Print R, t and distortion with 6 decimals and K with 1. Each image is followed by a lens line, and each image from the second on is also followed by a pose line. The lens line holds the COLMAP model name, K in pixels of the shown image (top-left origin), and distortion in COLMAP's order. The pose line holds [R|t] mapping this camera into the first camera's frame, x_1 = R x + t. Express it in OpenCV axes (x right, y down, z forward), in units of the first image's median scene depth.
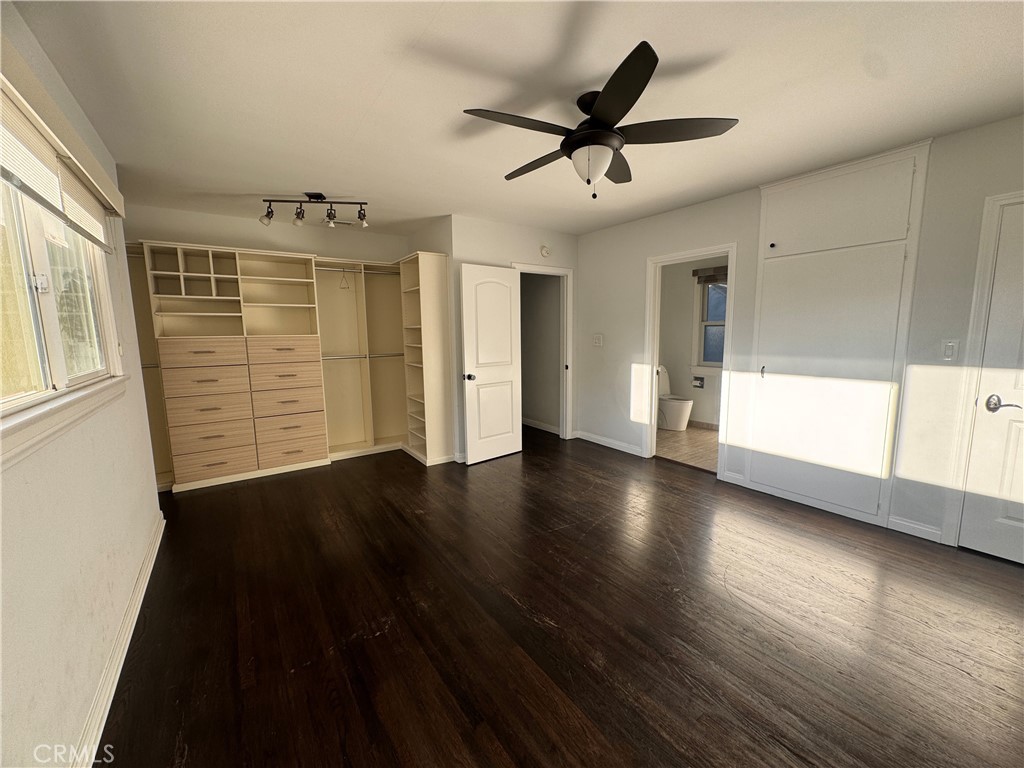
lens RADIAL K [[410.7, 0, 512.0], [0, 410.7, 384.0], [0, 0, 1]] dist [-0.003255, -0.000532]
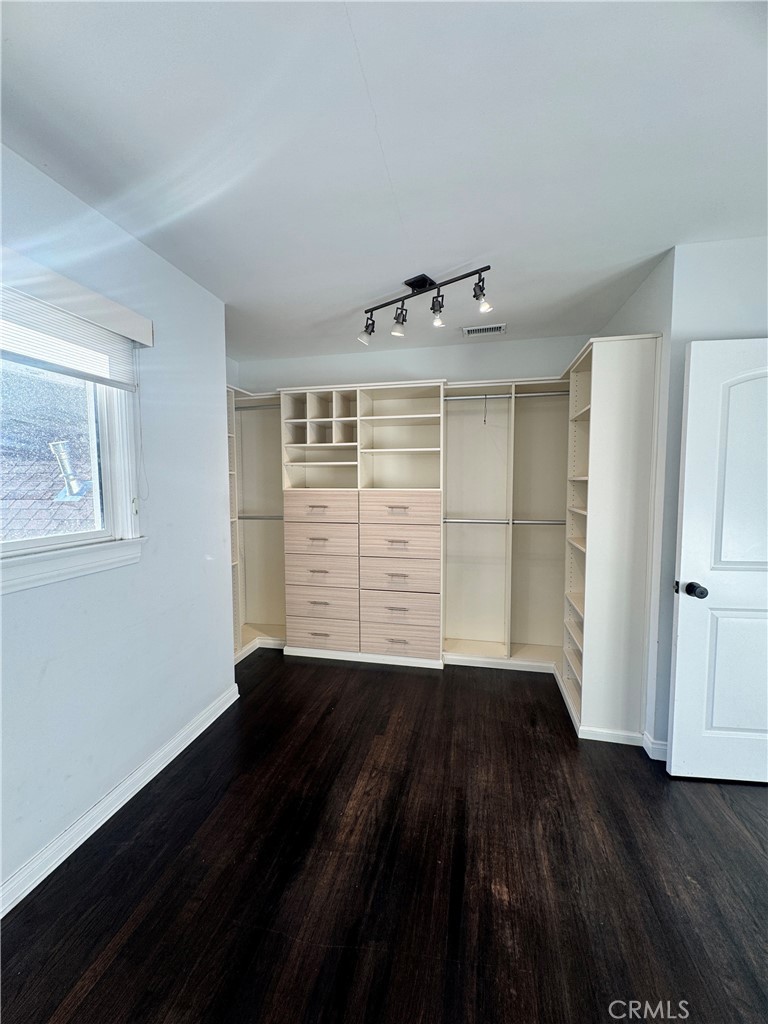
lens RADIAL K [[410.7, 0, 382.2], [0, 410.7, 511.1], [0, 0, 1]] dist [-0.003255, -0.000532]
pose [[0.681413, 0.062359, -0.729238, -0.011017], [-0.100969, 0.994846, -0.009275, -0.067162], [0.724901, 0.079950, 0.684197, 0.453648]]
